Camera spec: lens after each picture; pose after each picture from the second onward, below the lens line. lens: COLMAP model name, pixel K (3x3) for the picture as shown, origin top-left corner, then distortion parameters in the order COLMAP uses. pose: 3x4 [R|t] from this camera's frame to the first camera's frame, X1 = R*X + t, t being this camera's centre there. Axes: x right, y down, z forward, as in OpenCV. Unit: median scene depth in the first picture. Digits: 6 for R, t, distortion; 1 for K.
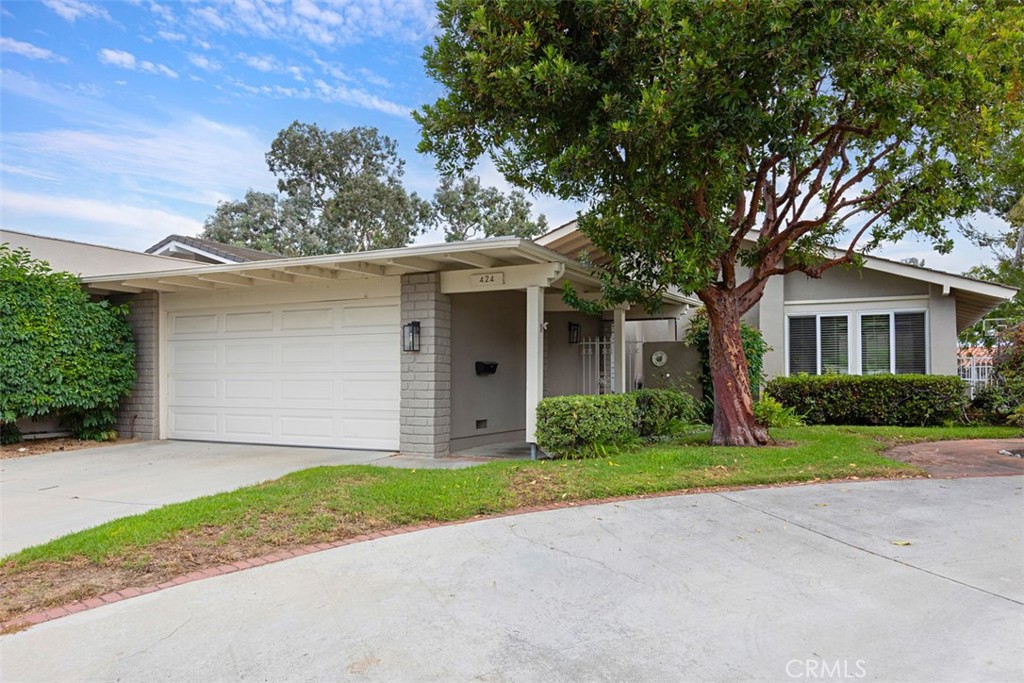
lens RADIAL K [[749.1, 0, 585.0], [0, 749.1, 355.0], [0, 0, 1]] dist [-0.000886, 0.000500]
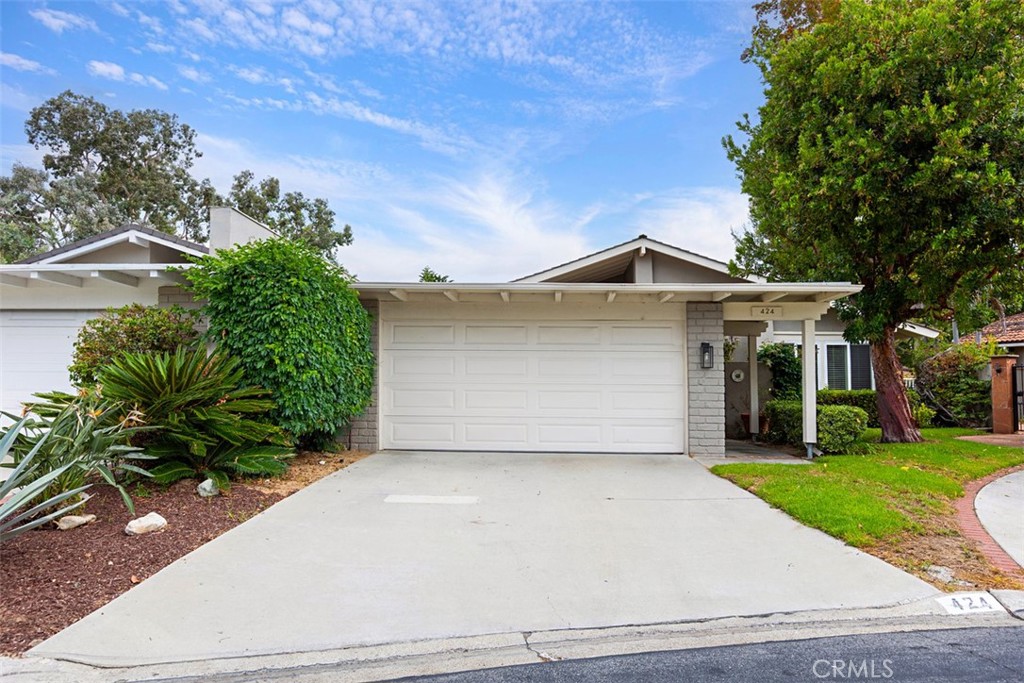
lens RADIAL K [[735.3, 0, 512.0], [0, 735.3, 341.5], [0, 0, 1]] dist [0.003152, 0.001402]
pose [[0.916517, 0.035964, 0.398375, -0.822922], [-0.022491, 0.999008, -0.038445, 0.004034], [-0.399362, 0.026276, 0.916417, 0.044997]]
